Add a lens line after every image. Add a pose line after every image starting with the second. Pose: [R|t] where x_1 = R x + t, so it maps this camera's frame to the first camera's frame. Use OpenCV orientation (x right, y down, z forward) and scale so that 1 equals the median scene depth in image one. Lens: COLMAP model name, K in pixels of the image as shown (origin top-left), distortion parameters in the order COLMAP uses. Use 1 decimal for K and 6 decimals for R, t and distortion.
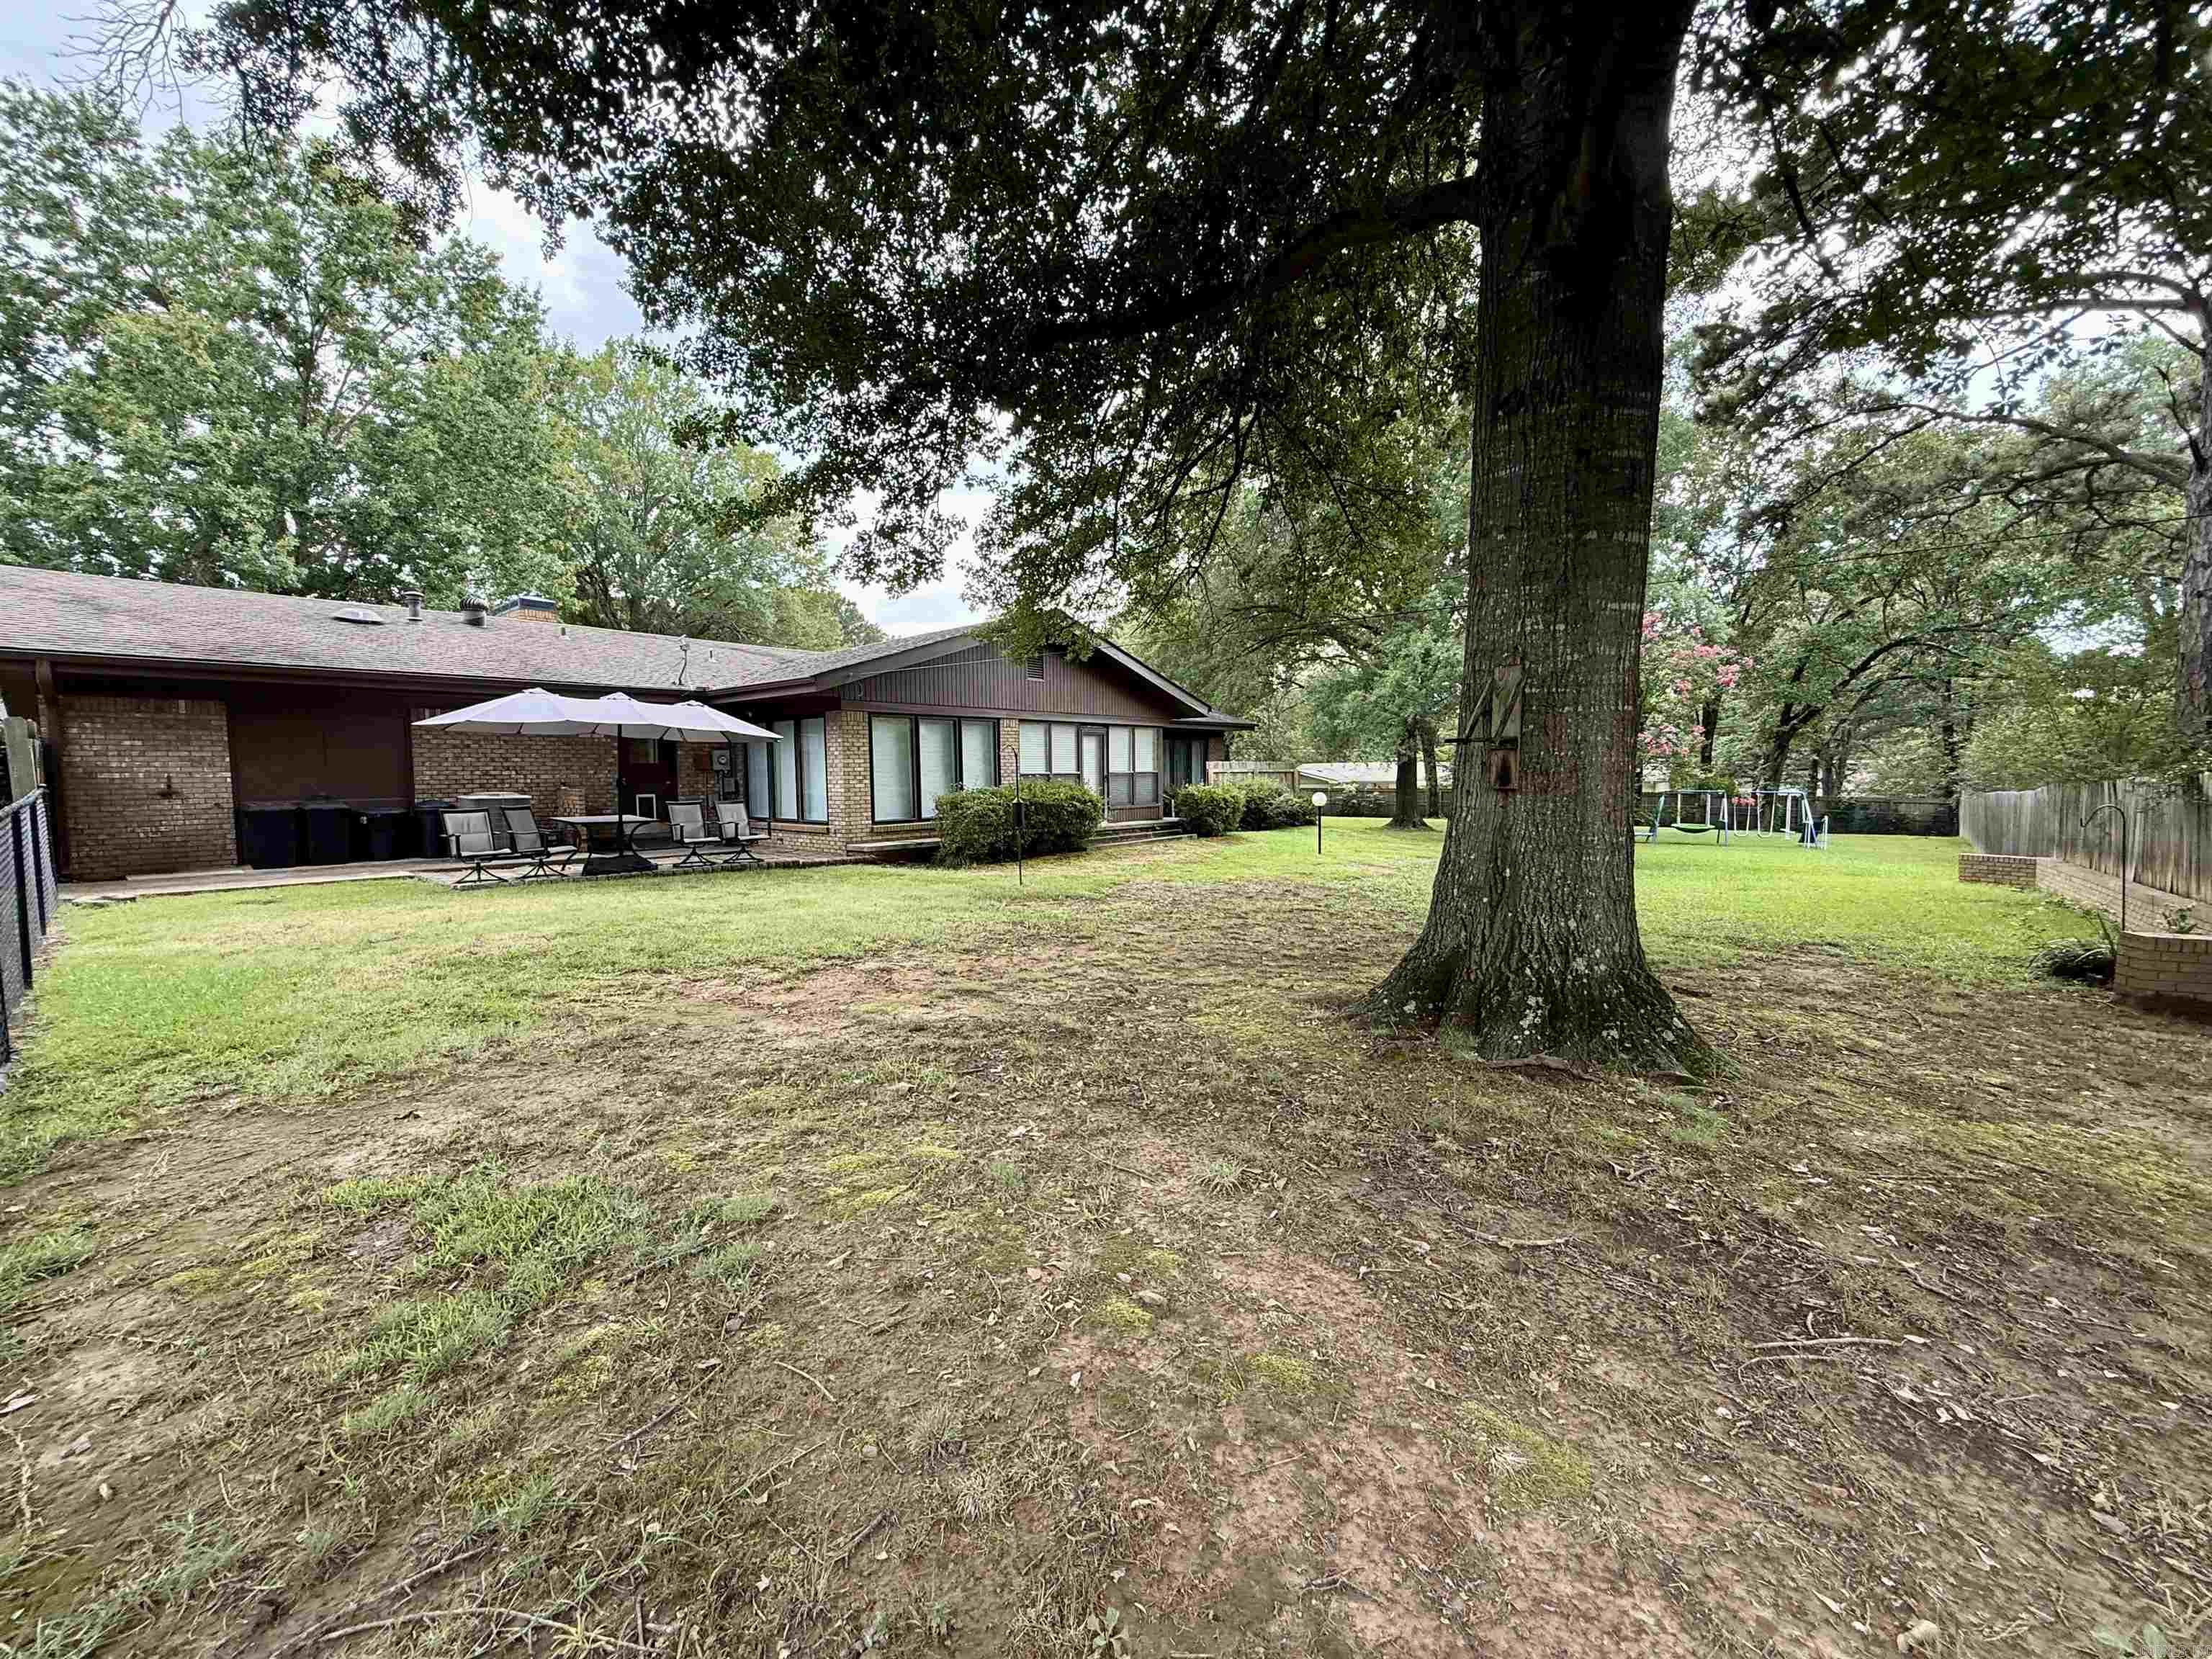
lens RADIAL K [[880.6, 0, 1101.6], [0, 880.6, 828.6], [0, 0, 1]] dist [0.001866, -0.001635]
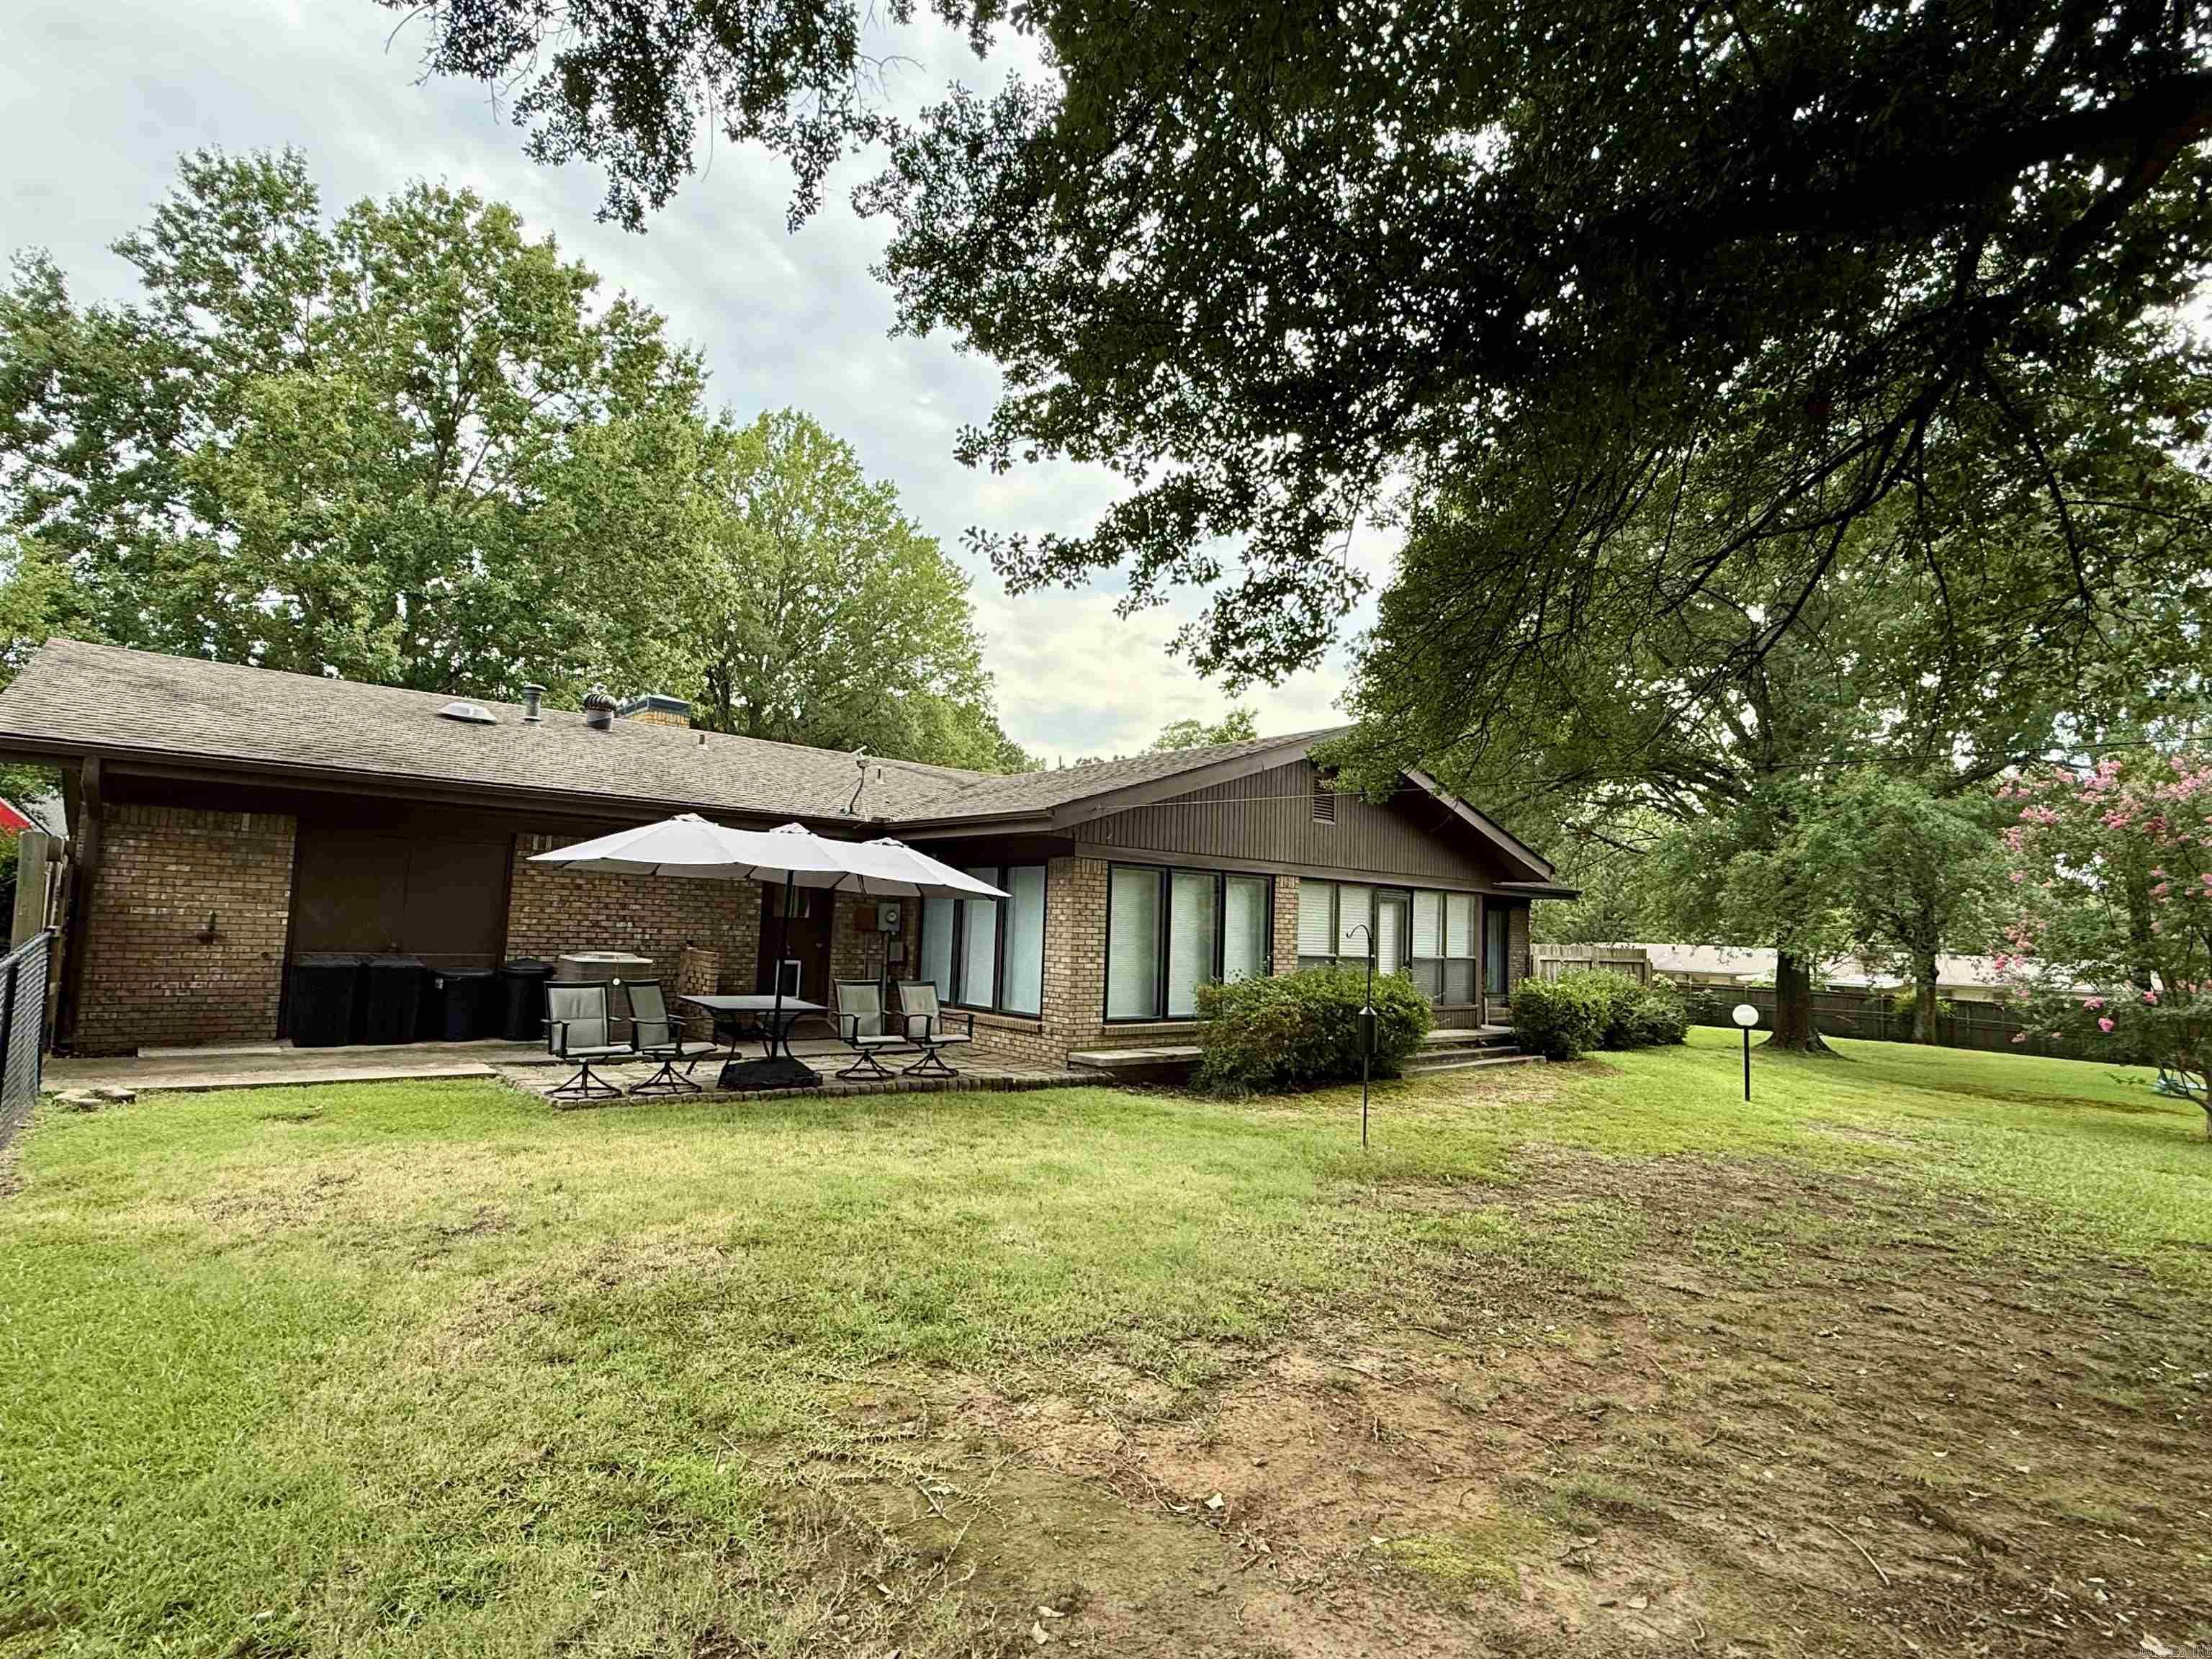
lens RADIAL K [[1092.6, 0, 1110.0], [0, 1092.6, 835.2], [0, 0, 1]] dist [-0.004866, -0.000661]
pose [[0.989590, 0.035790, -0.139395, -0.108879], [-0.056182, 0.987802, -0.145226, -0.020237], [0.132497, 0.151545, 0.979530, 0.112027]]
